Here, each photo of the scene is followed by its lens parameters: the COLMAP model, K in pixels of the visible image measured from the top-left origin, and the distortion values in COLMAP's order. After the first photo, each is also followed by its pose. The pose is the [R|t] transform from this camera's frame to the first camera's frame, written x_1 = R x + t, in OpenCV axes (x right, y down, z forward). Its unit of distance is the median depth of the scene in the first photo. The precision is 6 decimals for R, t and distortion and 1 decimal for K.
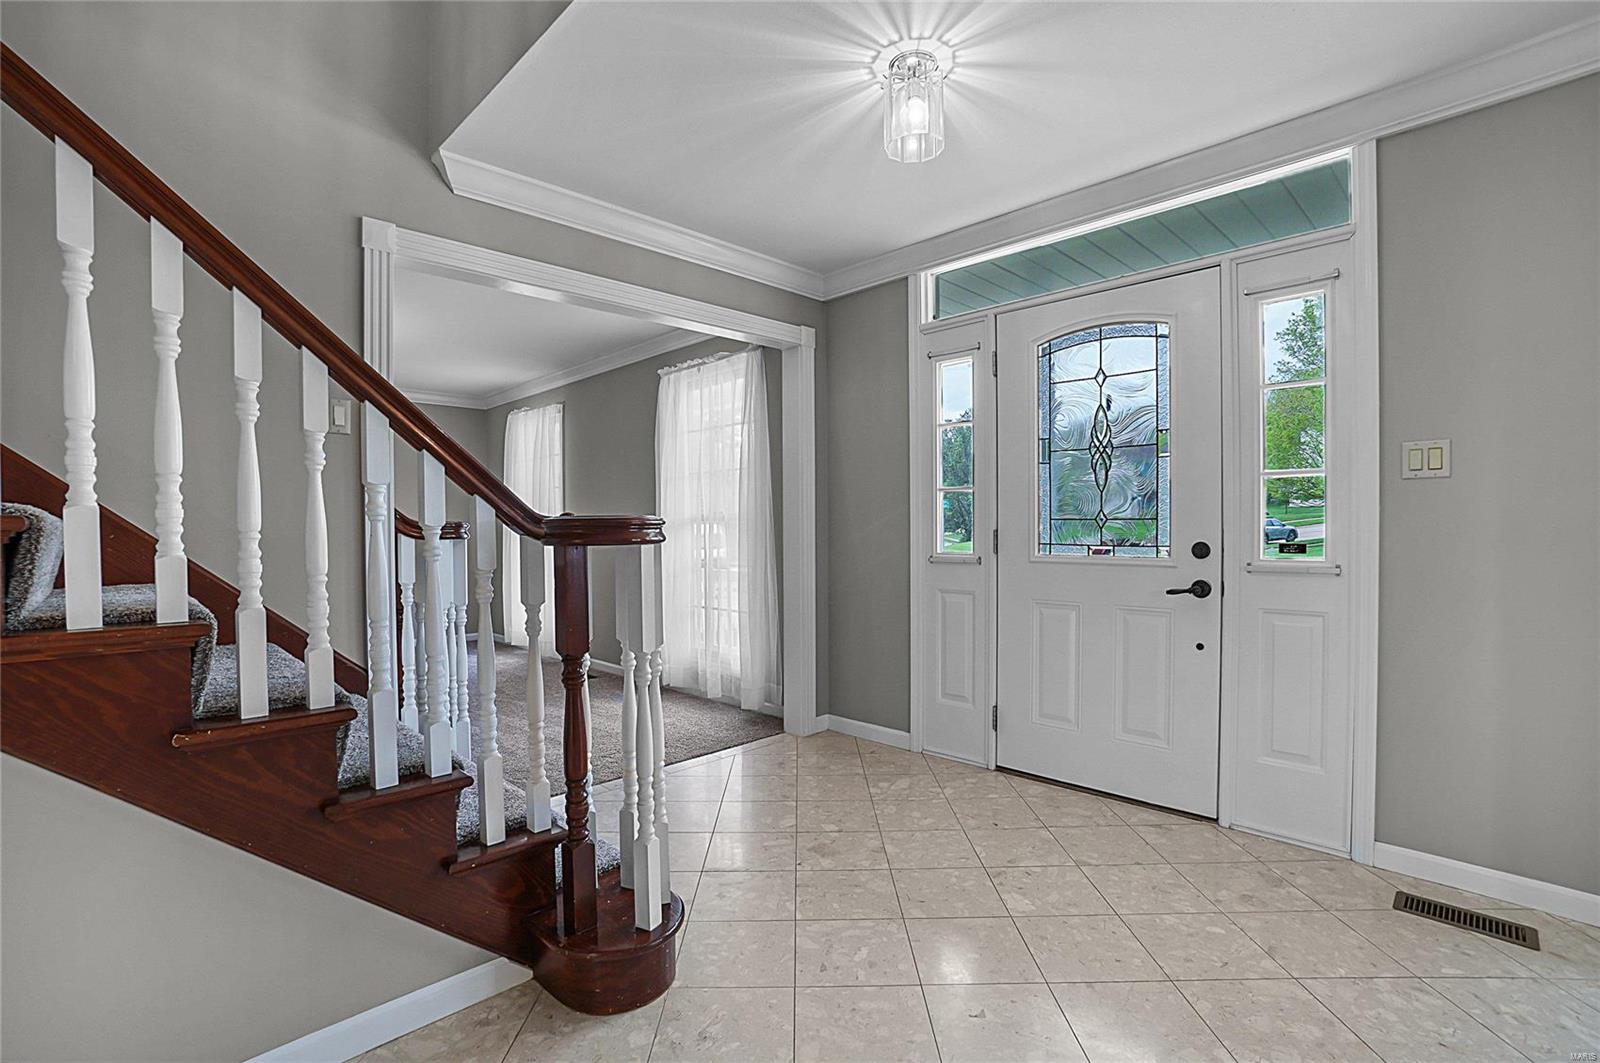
lens RADIAL K [[715.1, 0, 802.5], [0, 715.1, 534.7], [0, 0, 1]] dist [-0.030962, -0.000188]
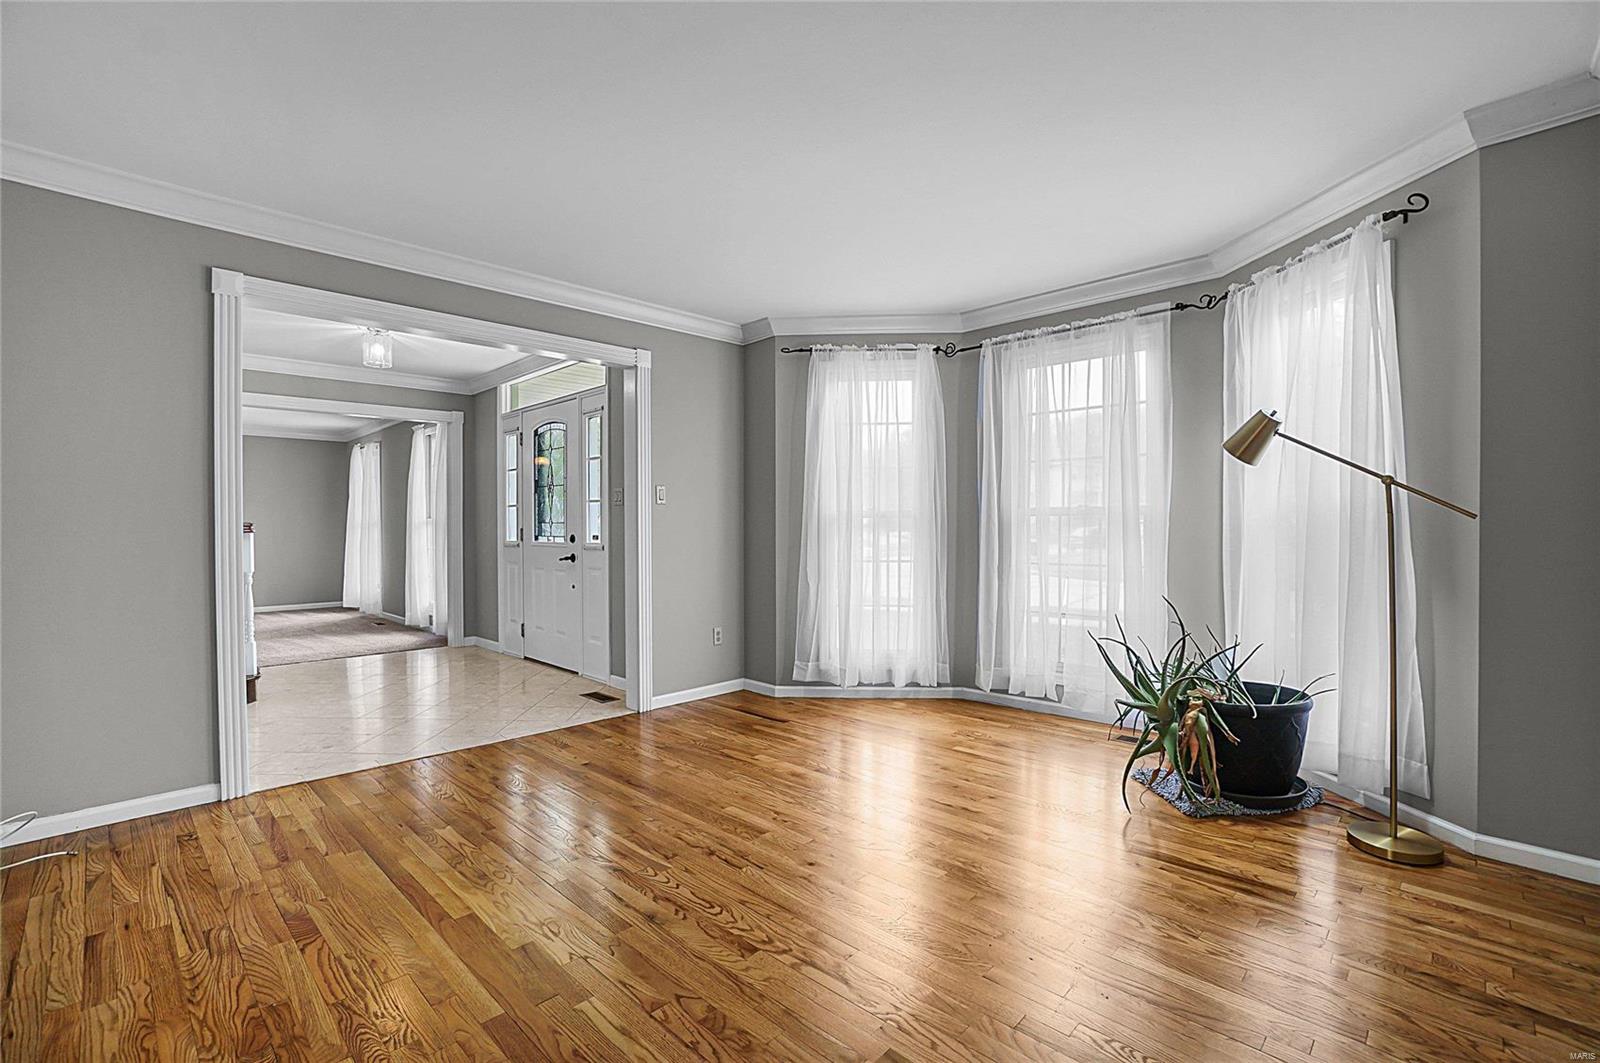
lens RADIAL K [[715.1, 0, 798.1], [0, 715.1, 529.6], [0, 0, 1]] dist [-0.030962, -0.000188]
pose [[0.999995, 0.000776, -0.002987, 0.911336], [-0.000795, 0.999979, -0.006464, 0.006468], [0.002982, 0.006467, 0.999975, -0.777122]]
